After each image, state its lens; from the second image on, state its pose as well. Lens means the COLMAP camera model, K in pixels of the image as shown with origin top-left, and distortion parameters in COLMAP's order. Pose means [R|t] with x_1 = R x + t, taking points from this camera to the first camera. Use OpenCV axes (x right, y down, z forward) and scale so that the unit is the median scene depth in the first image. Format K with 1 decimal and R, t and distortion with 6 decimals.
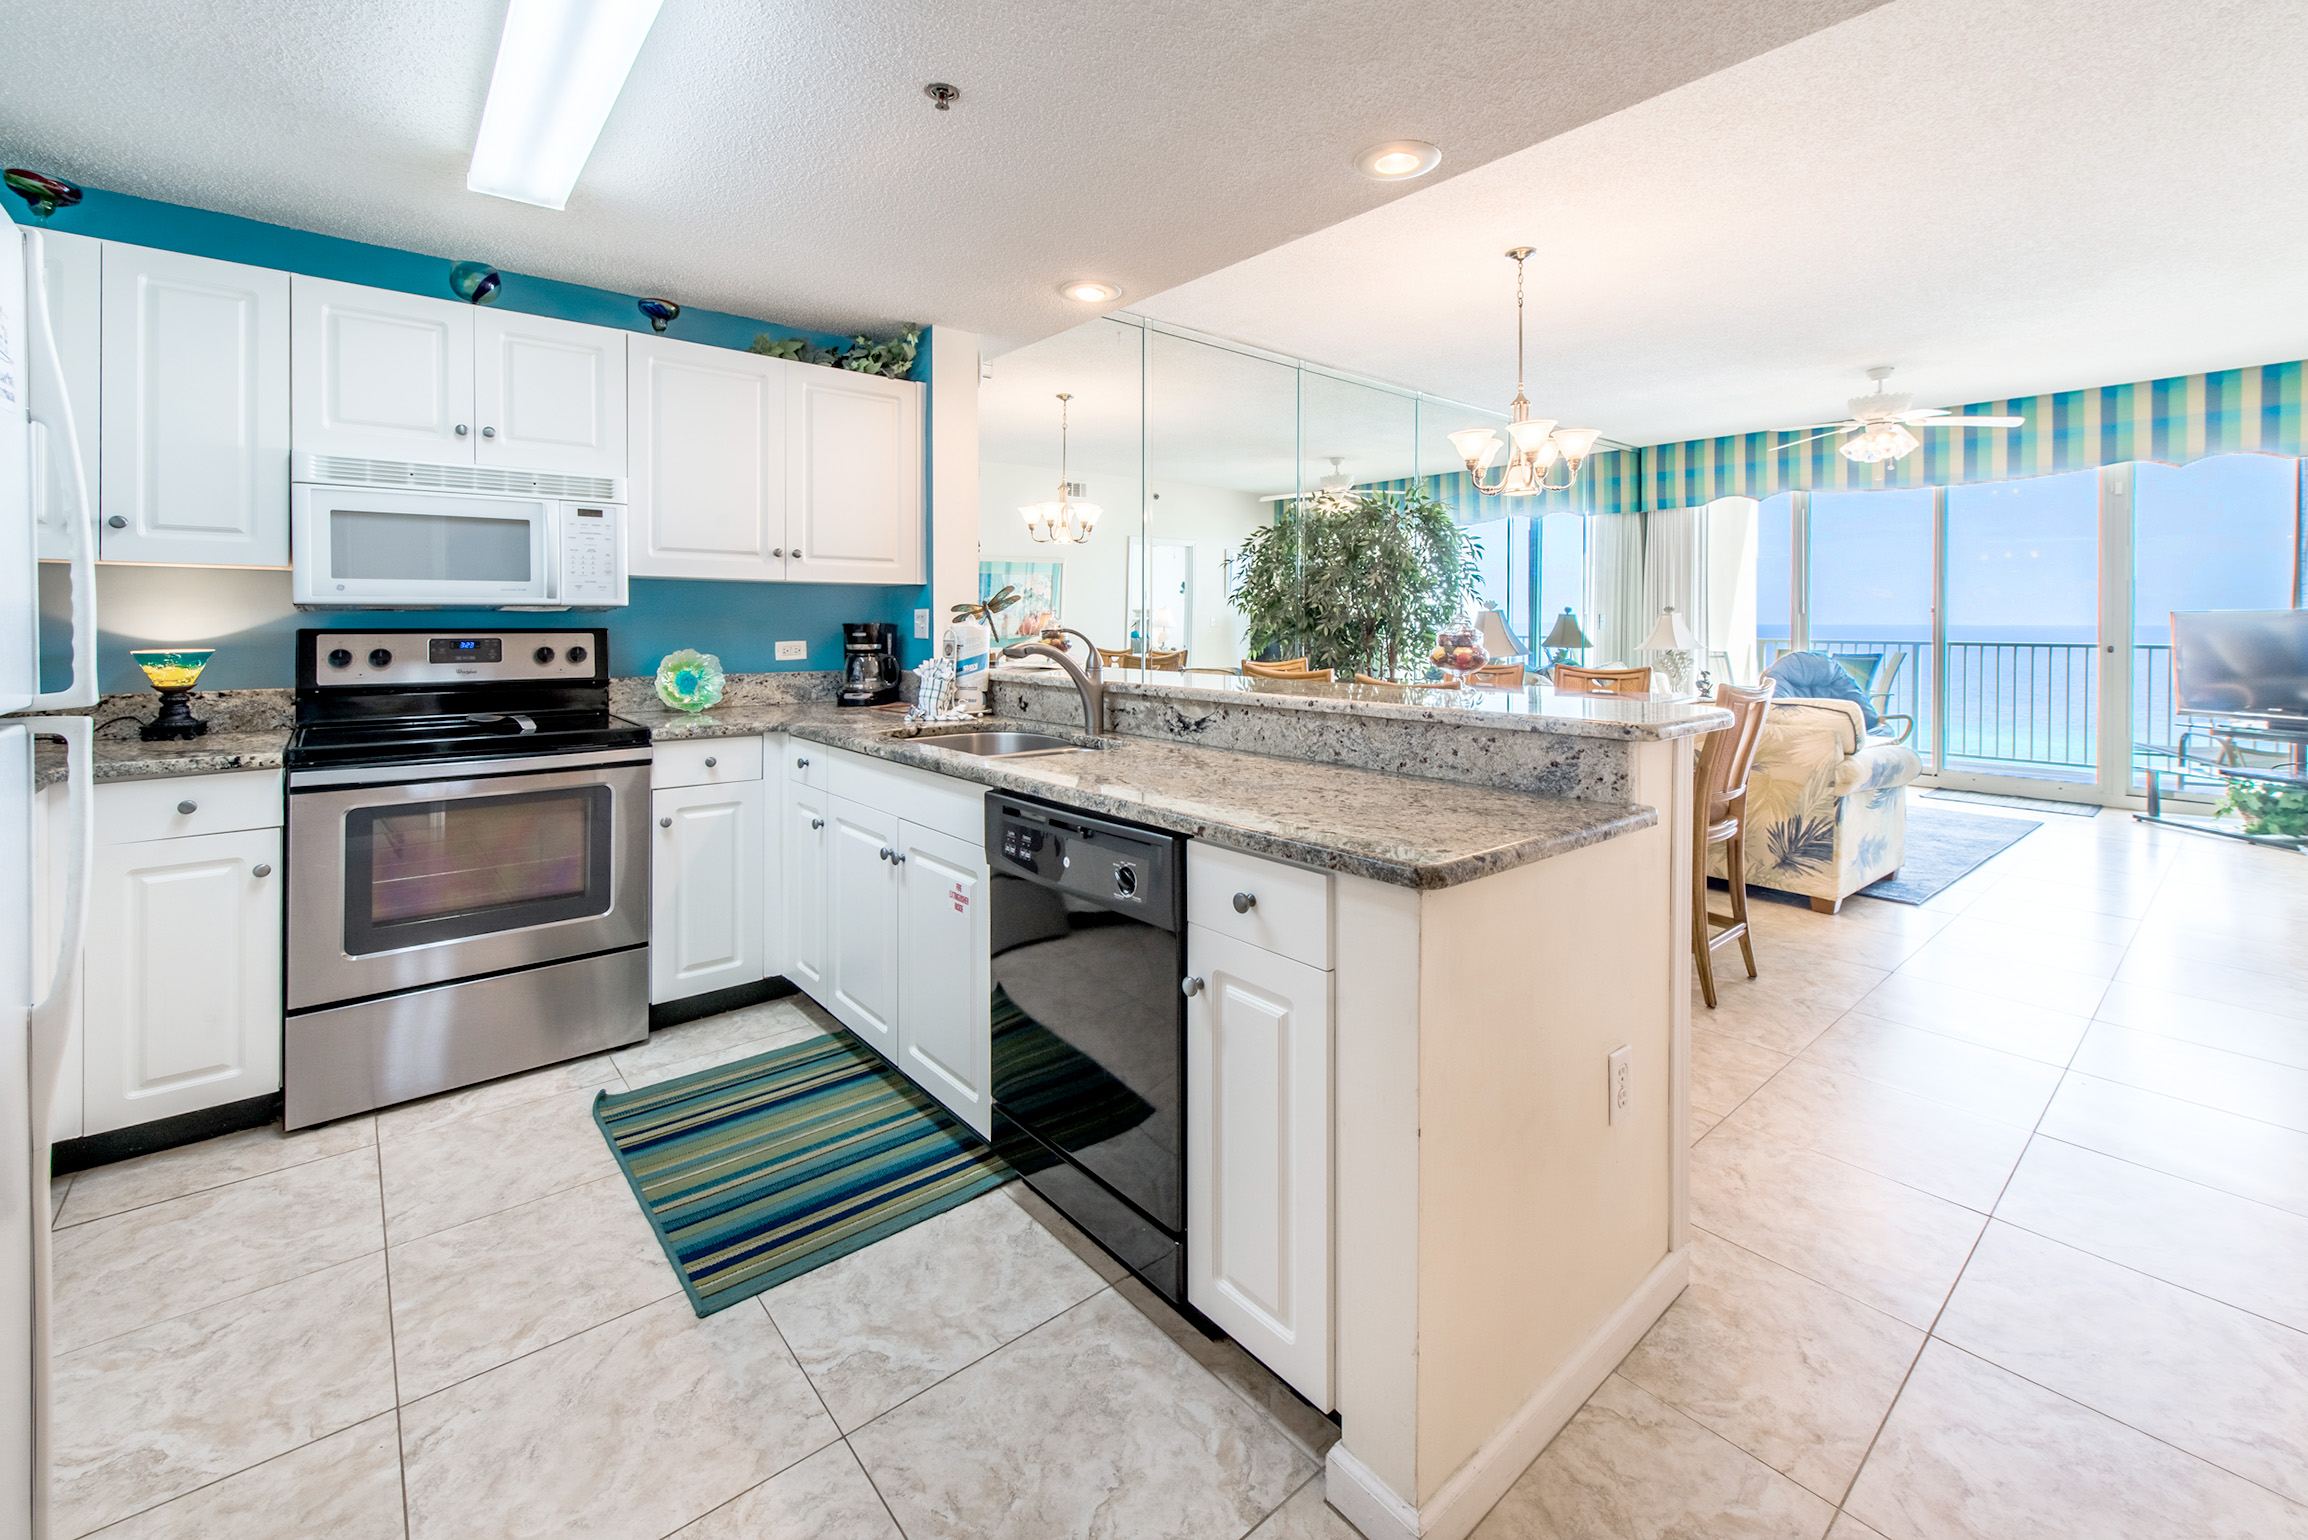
lens RADIAL K [[975.5, 0, 1146.3], [0, 975.5, 621.4], [0, 0, 1]] dist [0.012141, -0.002460]
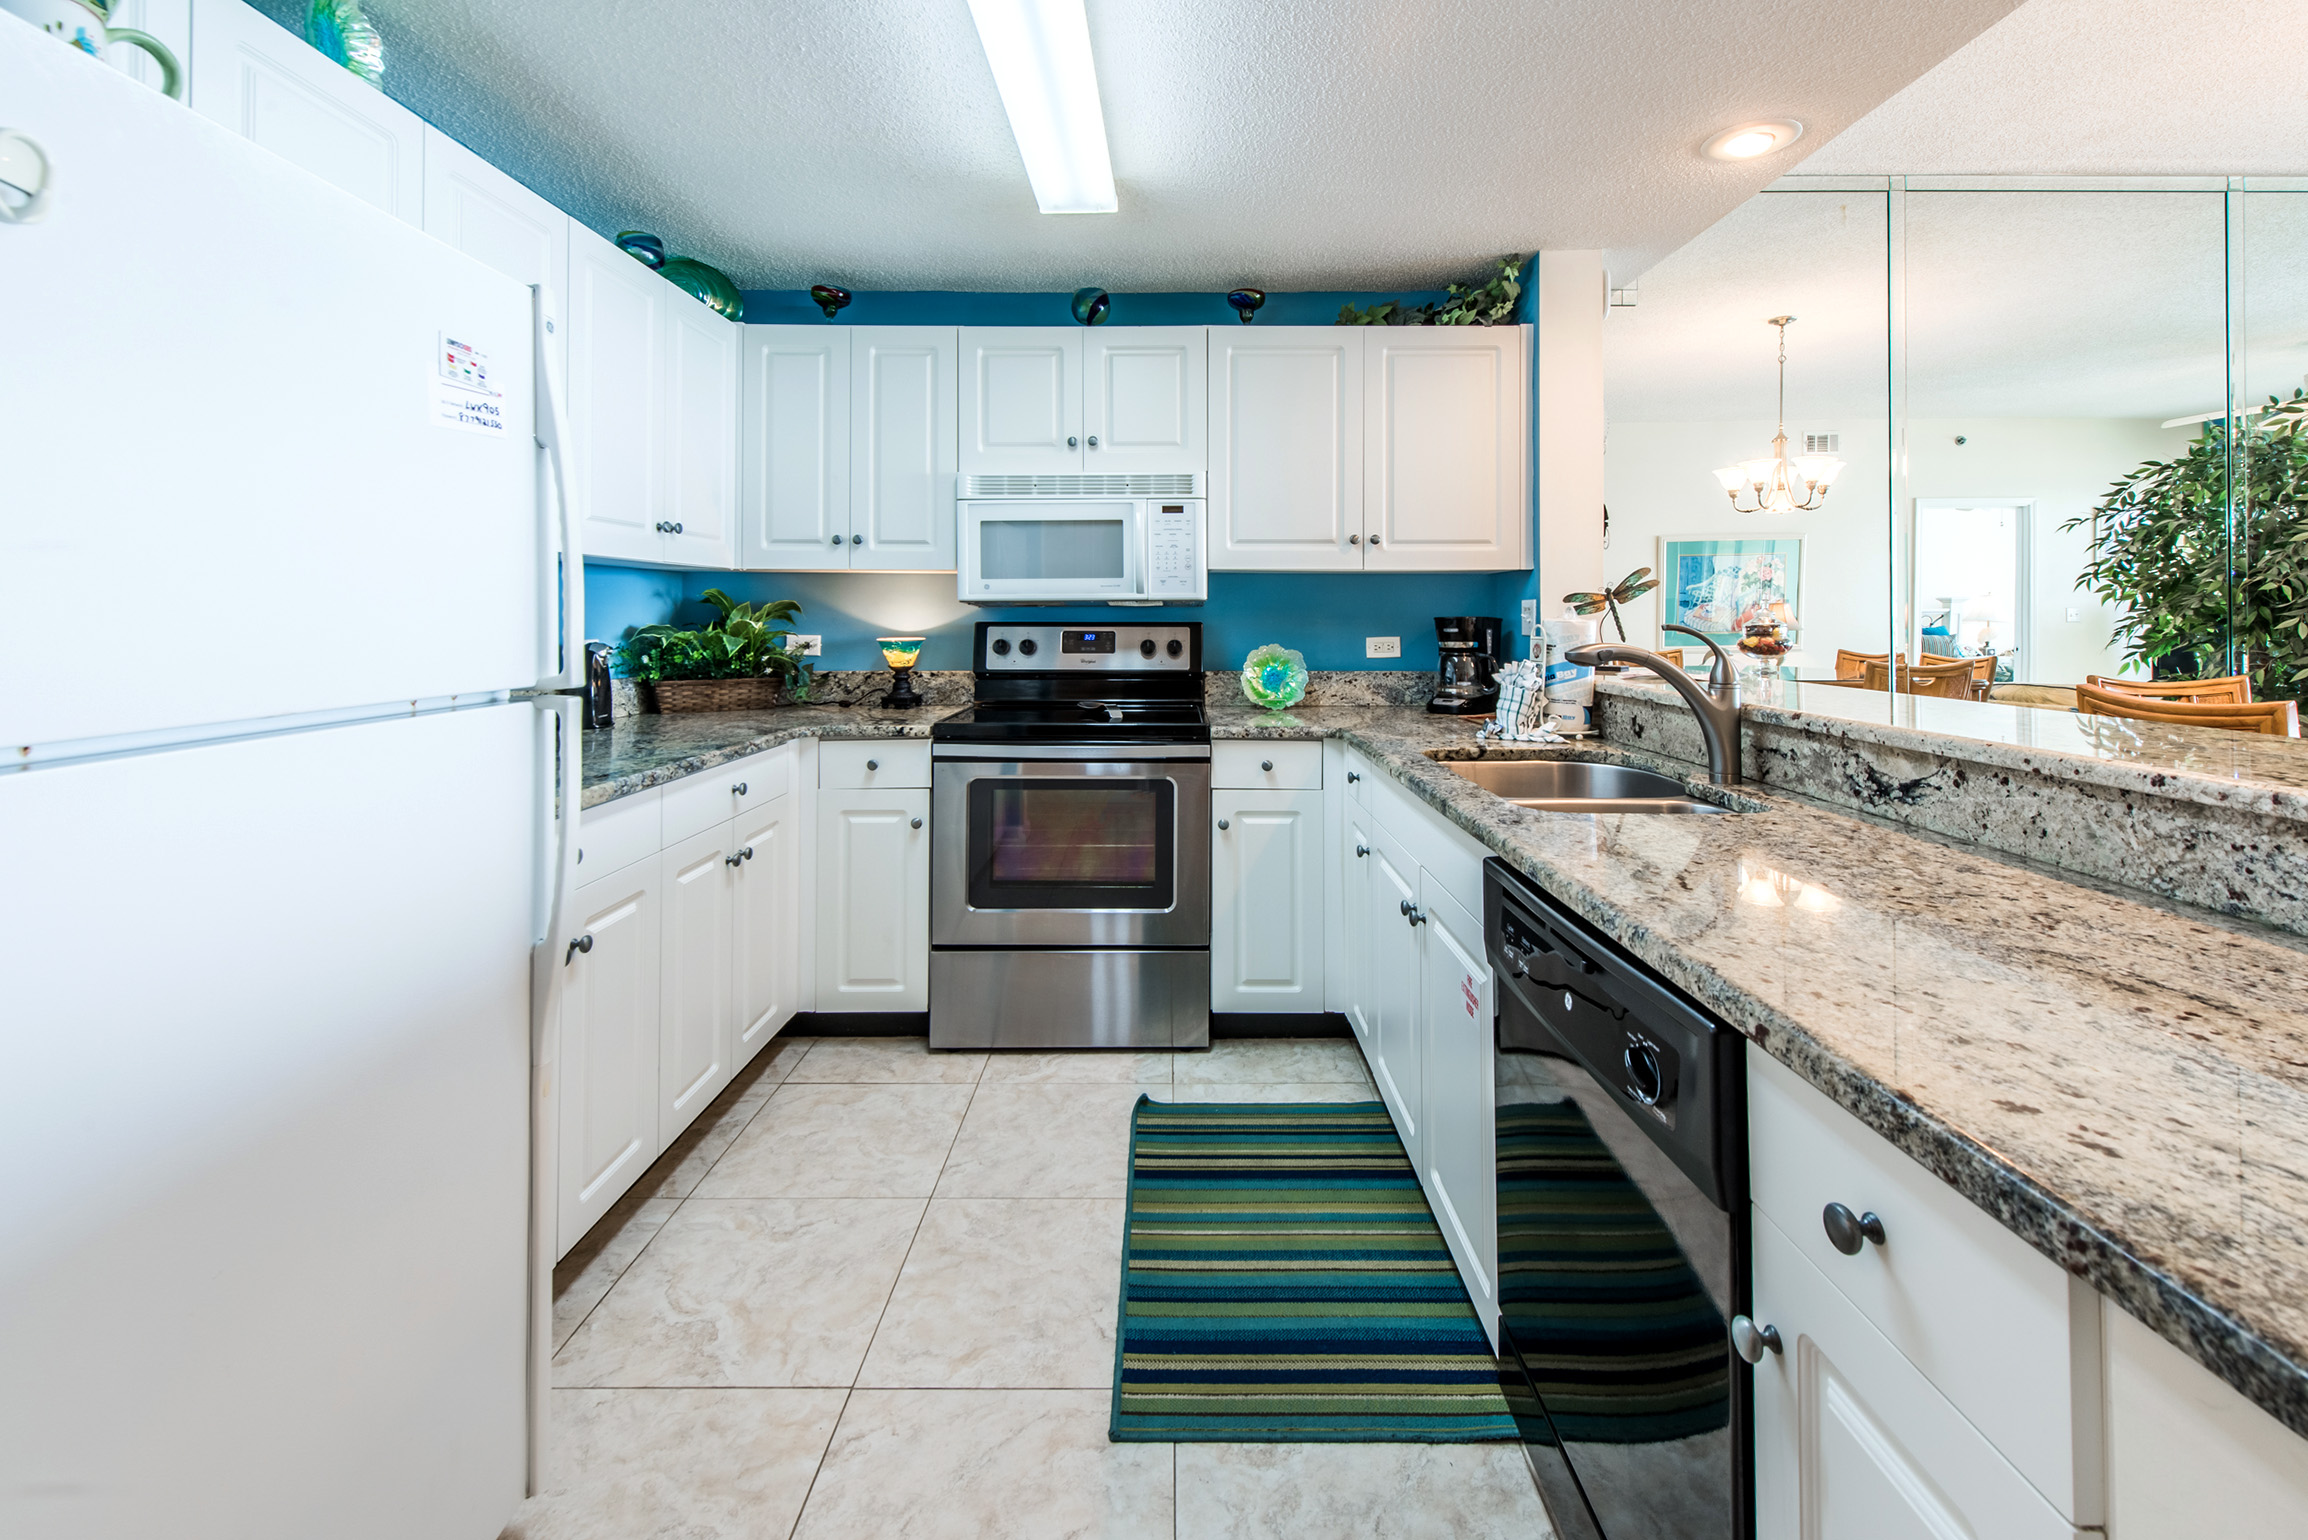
lens RADIAL K [[975.5, 0, 1158.9], [0, 975.5, 601.4], [0, 0, 1]] dist [0.012141, -0.002460]
pose [[0.765508, -0.010987, -0.643333, 0.078609], [0.001848, 0.999888, -0.014877, 0.000758], [0.643424, 0.010200, 0.765442, 0.226911]]
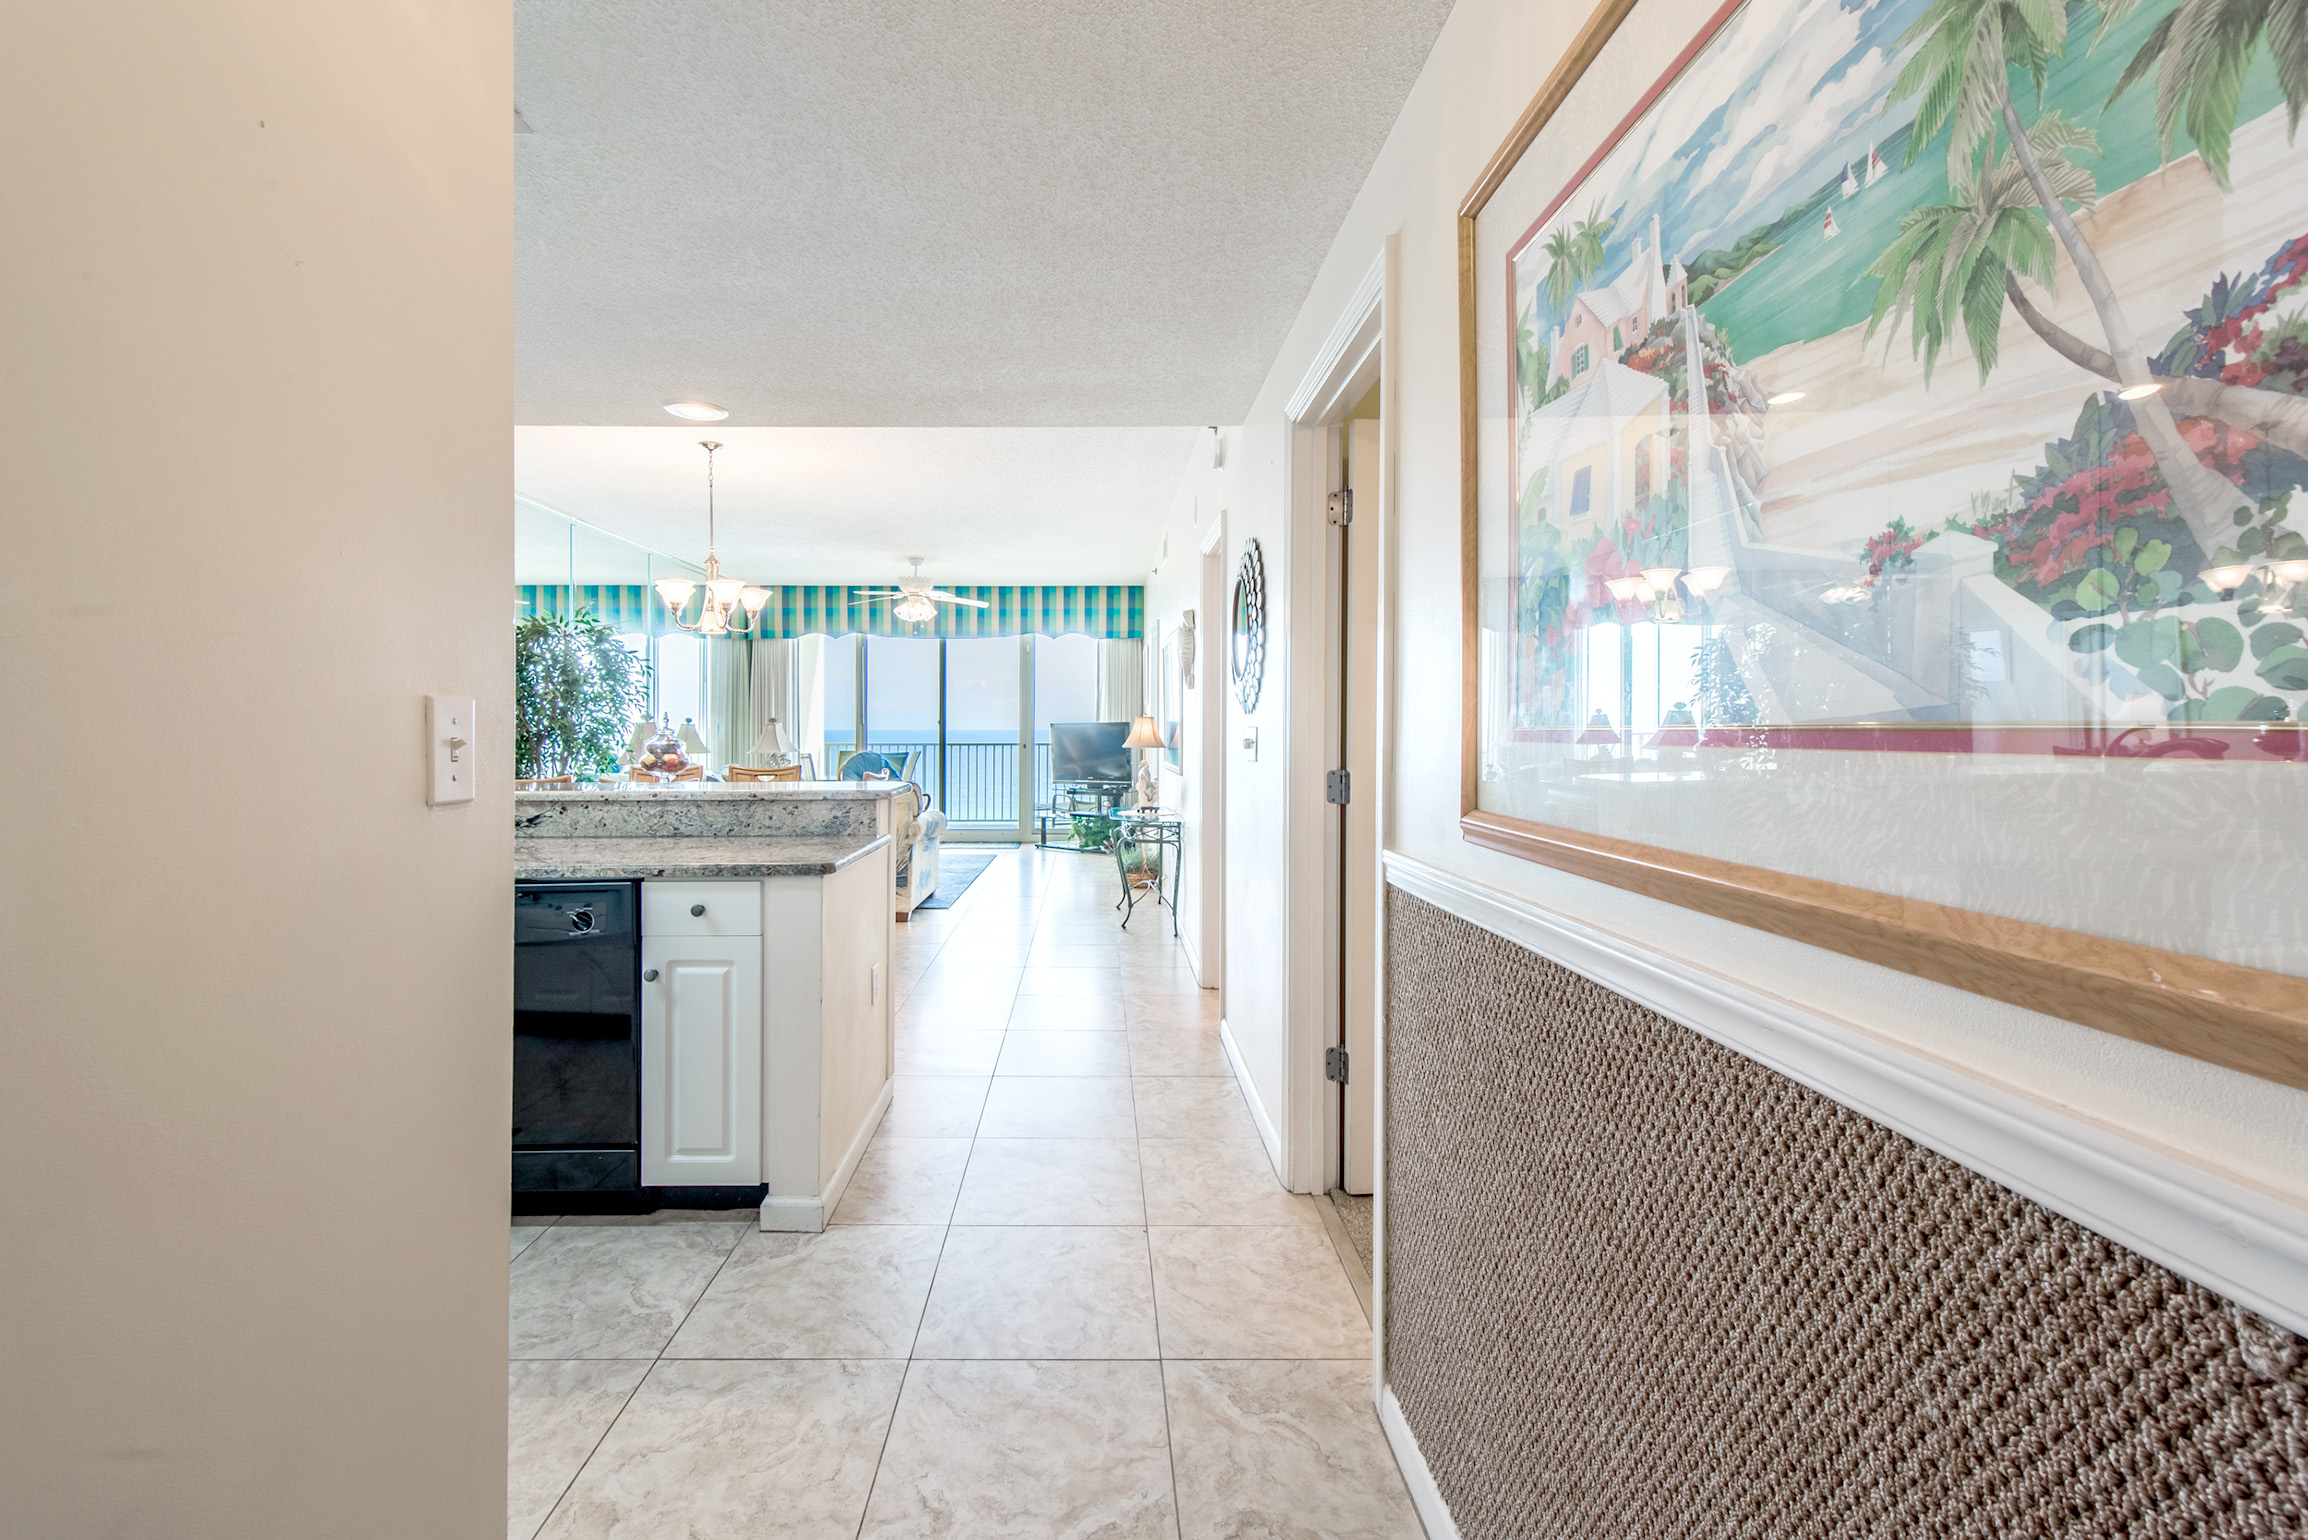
lens RADIAL K [[975.5, 0, 1107.4], [0, 975.5, 733.5], [0, 0, 1]] dist [0.012141, -0.002460]
pose [[0.639149, -0.007847, 0.769043, -0.372492], [0.003242, 0.999967, 0.007508, -0.009248], [-0.769076, -0.002306, 0.639153, -0.296183]]
